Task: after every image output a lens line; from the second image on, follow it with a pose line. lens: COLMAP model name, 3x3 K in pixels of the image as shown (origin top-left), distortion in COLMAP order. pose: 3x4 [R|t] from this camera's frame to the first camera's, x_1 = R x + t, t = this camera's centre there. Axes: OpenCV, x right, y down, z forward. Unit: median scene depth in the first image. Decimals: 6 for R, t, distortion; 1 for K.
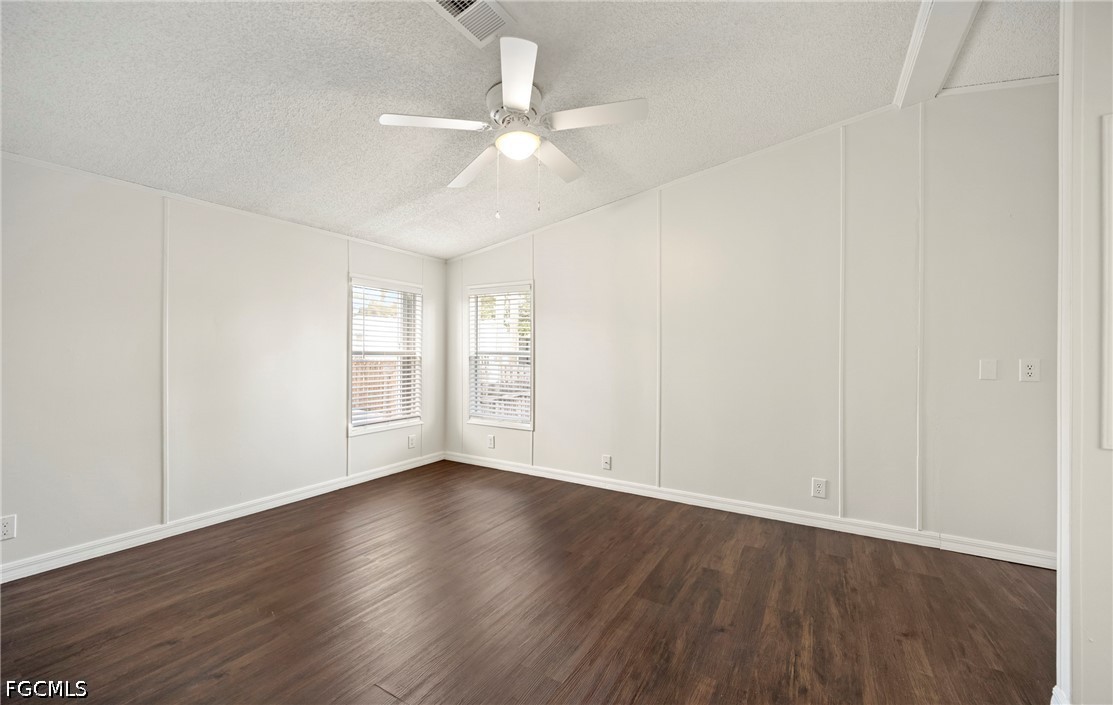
lens RADIAL K [[450.0, 0, 556.5], [0, 450.0, 352.5], [0, 0, 1]] dist [-0.000741, -0.000066]
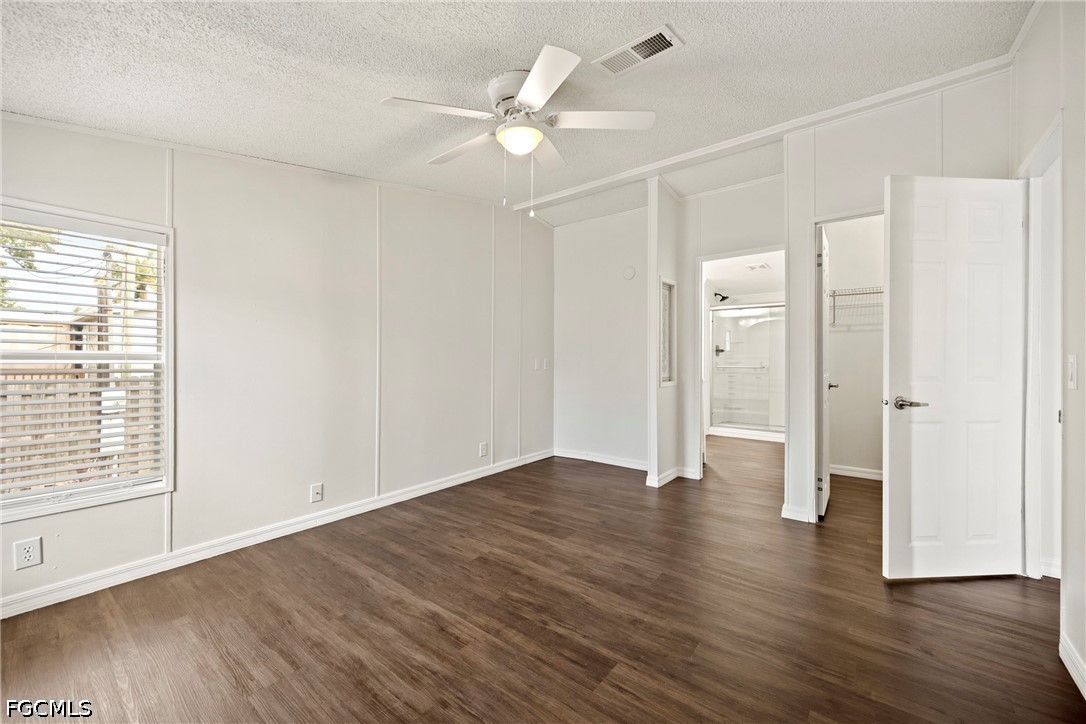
lens RADIAL K [[435.9, 0, 543.0], [0, 435.9, 362.0], [0, 0, 1]] dist [0.001641, 0.000038]
pose [[0.090732, -0.010307, 0.995822, -0.825085], [-0.001940, 0.999943, 0.010526, 0.003017], [-0.995873, -0.002887, 0.090706, 0.701904]]
